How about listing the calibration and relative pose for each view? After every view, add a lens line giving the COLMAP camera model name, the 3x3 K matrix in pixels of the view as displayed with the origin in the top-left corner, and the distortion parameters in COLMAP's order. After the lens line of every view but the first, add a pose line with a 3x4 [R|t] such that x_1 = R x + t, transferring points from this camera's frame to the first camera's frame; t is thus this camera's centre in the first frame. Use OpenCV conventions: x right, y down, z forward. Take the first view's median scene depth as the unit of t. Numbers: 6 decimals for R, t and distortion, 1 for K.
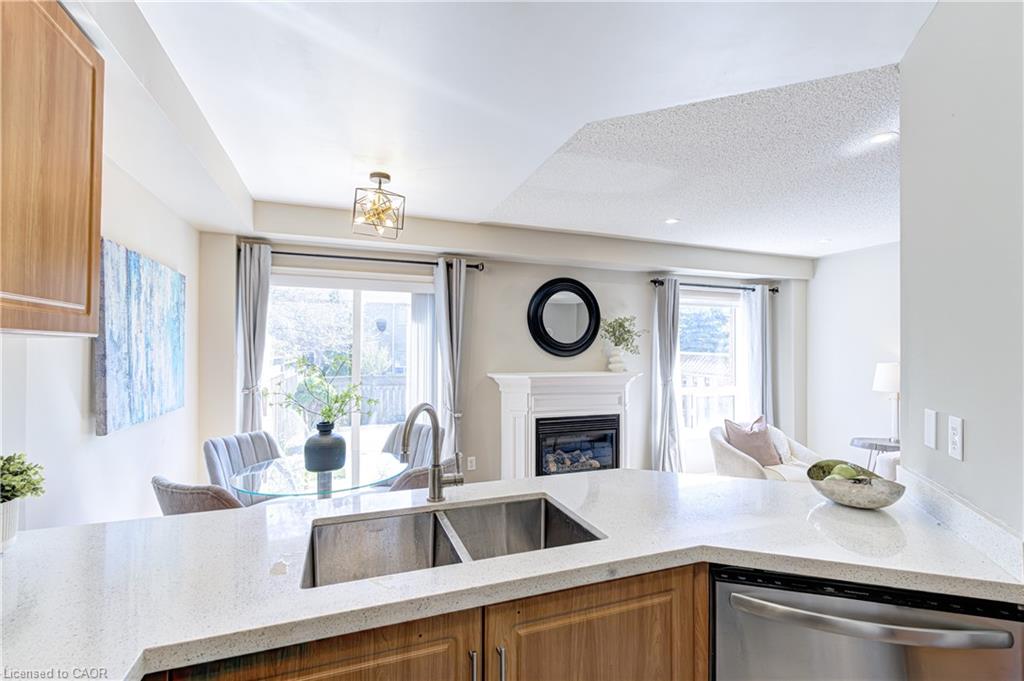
lens RADIAL K [[451.2, 0, 507.9], [0, 451.2, 344.9], [0, 0, 1]] dist [-0.004549, 0.000252]
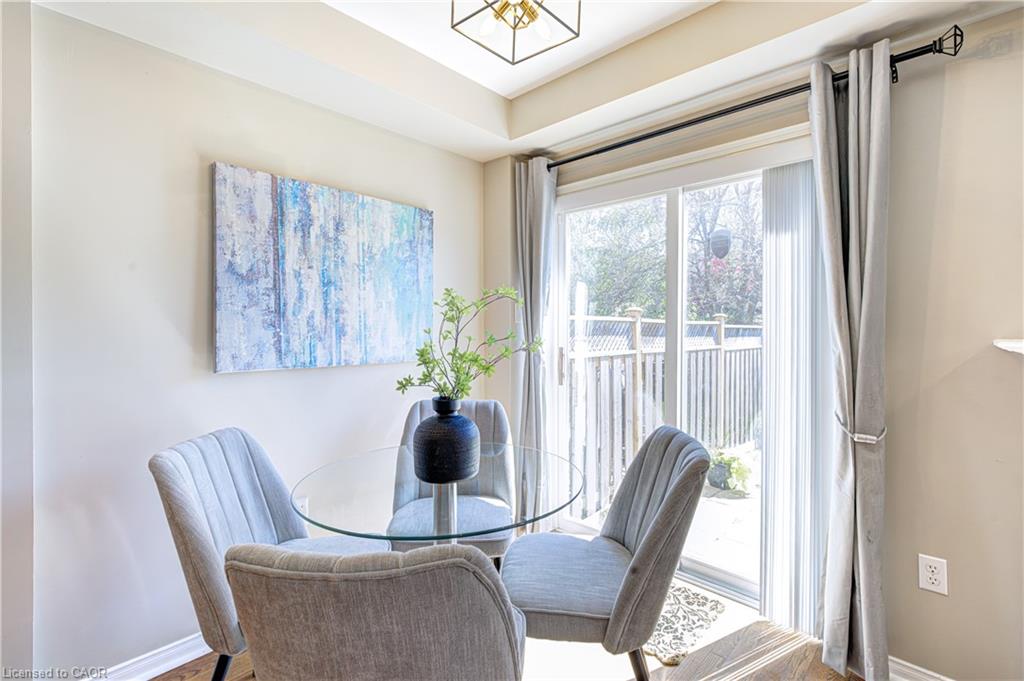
lens RADIAL K [[451.2, 0, 532.4], [0, 451.2, 327.2], [0, 0, 1]] dist [-0.004549, 0.000252]
pose [[0.451786, -0.005718, -0.892108, 0.171160], [0.010963, 0.999940, -0.000858, 0.082439], [0.892059, -0.009393, 0.451821, 0.840802]]
